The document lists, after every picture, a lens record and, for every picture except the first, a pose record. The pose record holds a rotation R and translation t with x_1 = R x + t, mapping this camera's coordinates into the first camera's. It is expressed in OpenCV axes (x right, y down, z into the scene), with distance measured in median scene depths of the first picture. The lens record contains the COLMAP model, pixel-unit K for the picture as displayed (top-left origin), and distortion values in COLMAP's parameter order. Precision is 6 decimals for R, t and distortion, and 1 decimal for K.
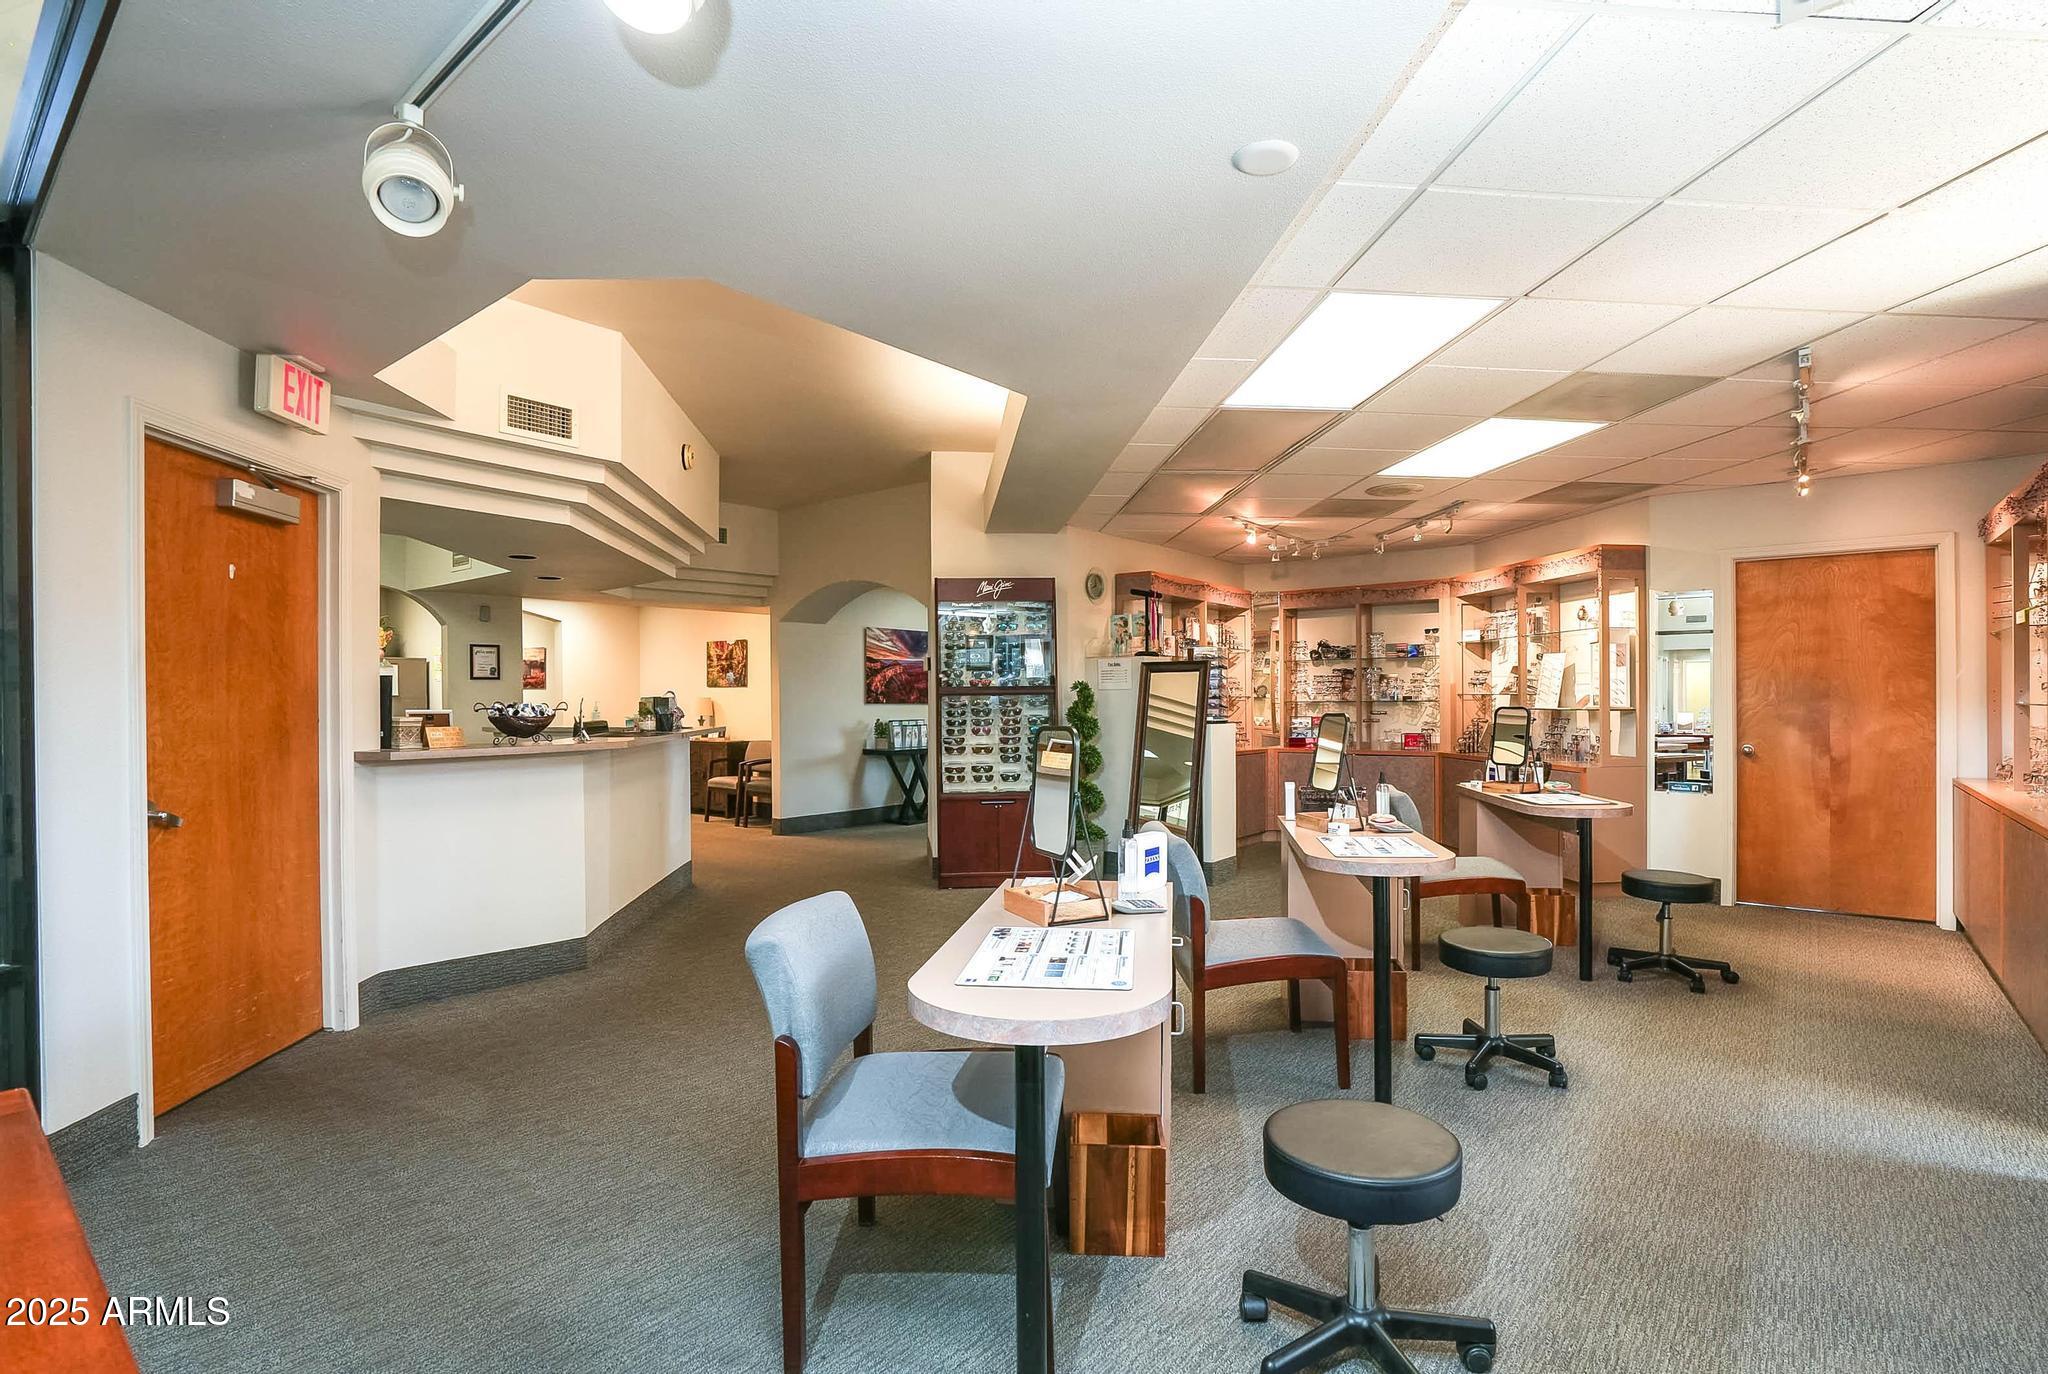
lens RADIAL K [[950.1, 0, 1025.4], [0, 950.1, 687.9], [0, 0, 1]] dist [-0.004322, 0.000118]
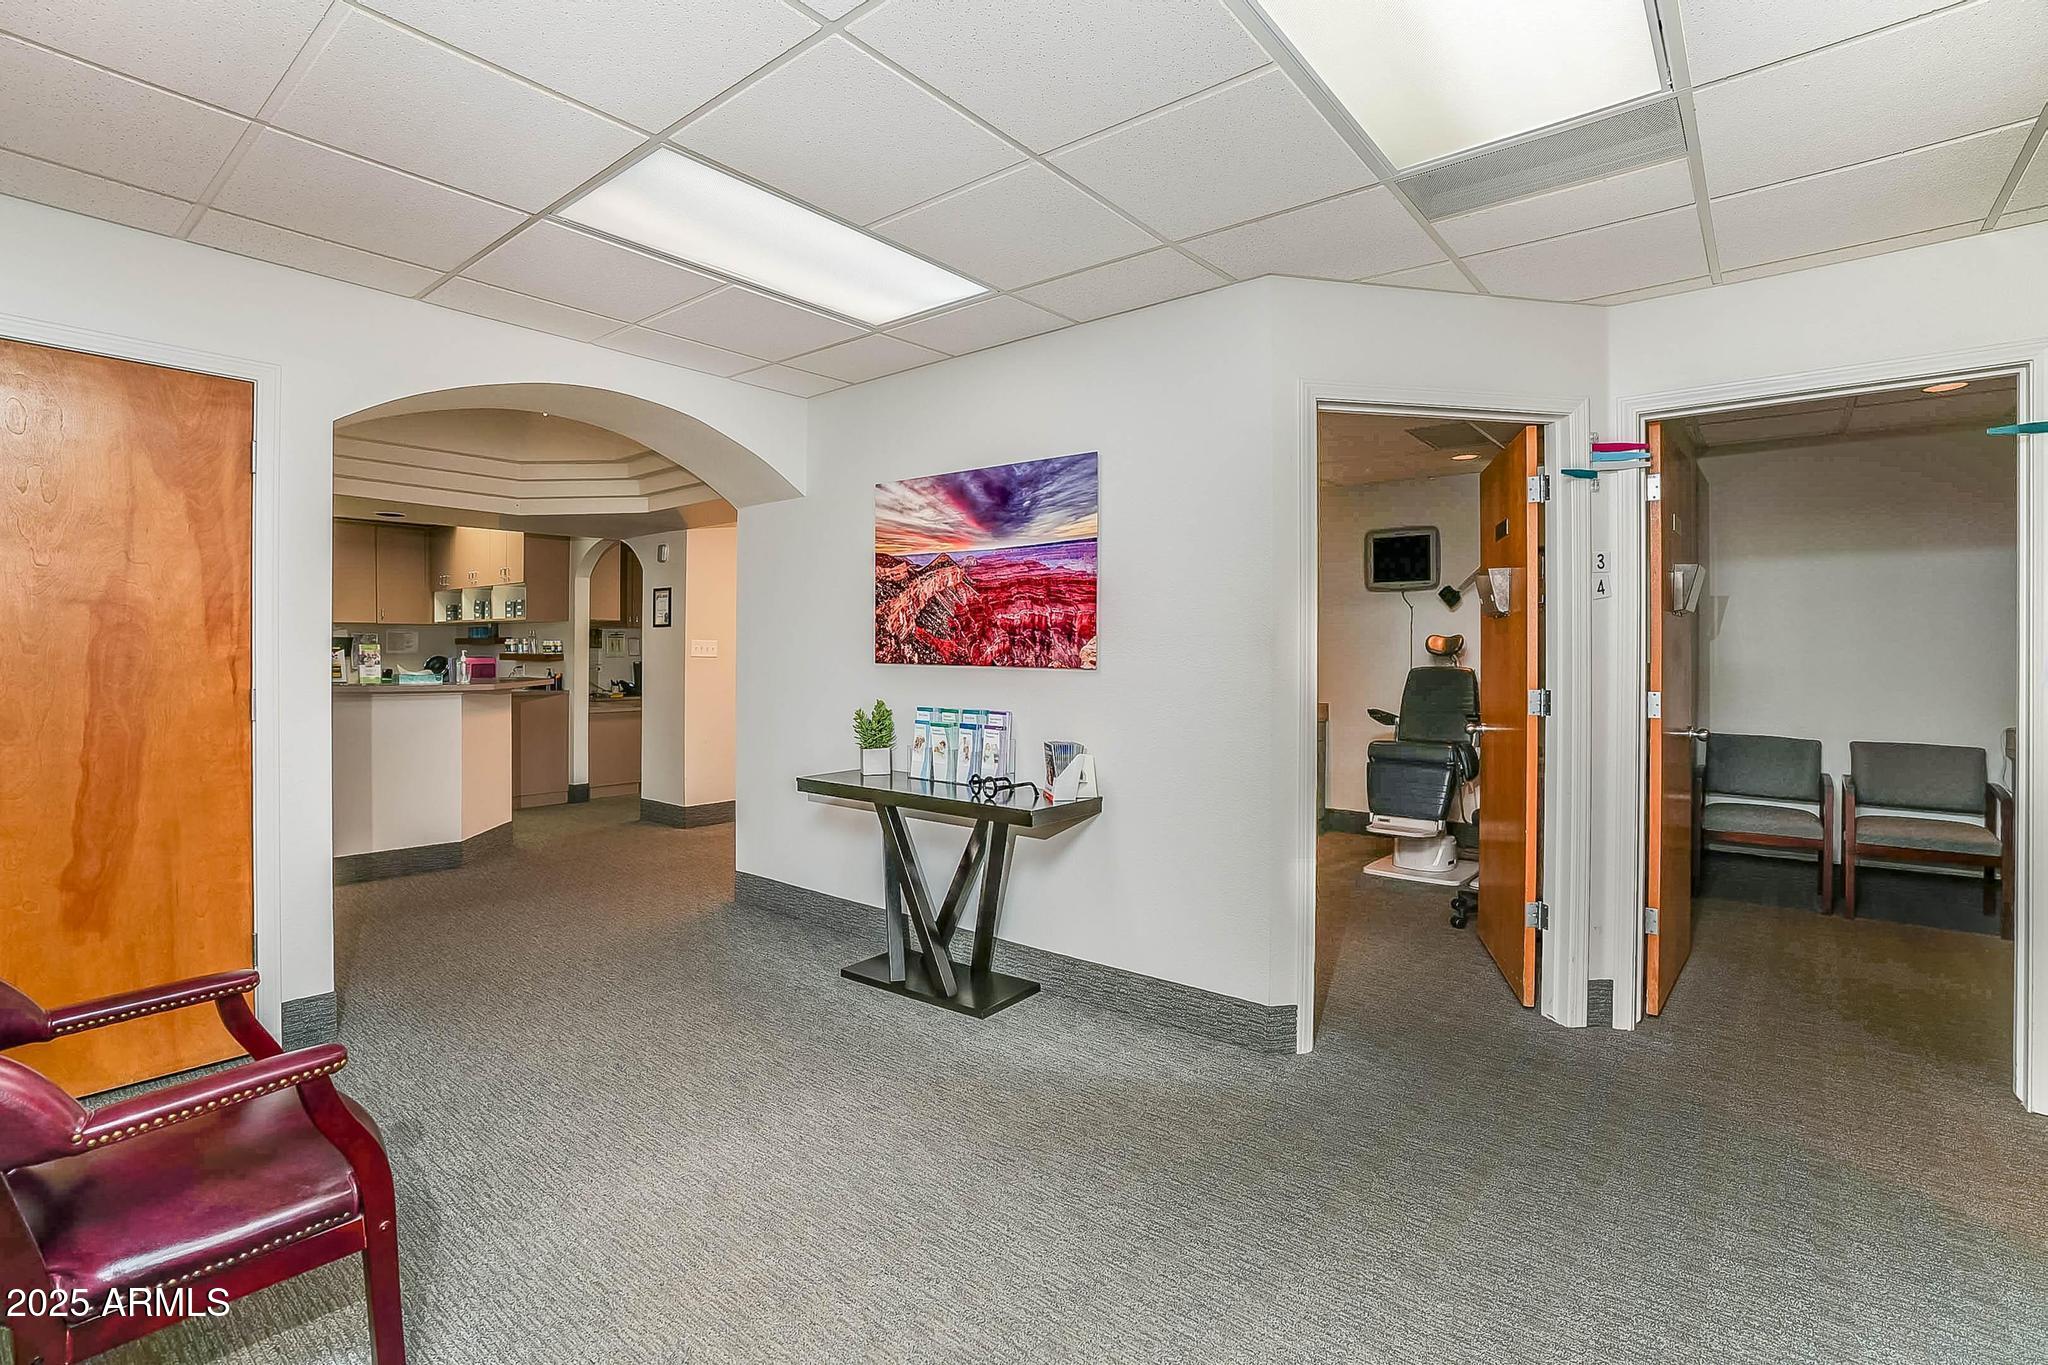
lens RADIAL K [[932.4, 0, 1024.8], [0, 932.4, 657.9], [0, 0, 1]] dist [0.001846, 0.000750]
pose [[0.006959, 0.009310, -0.999932, 0.381429], [0.002871, 0.999952, 0.009330, 0.015608], [0.999972, -0.002935, 0.006932, 1.601447]]
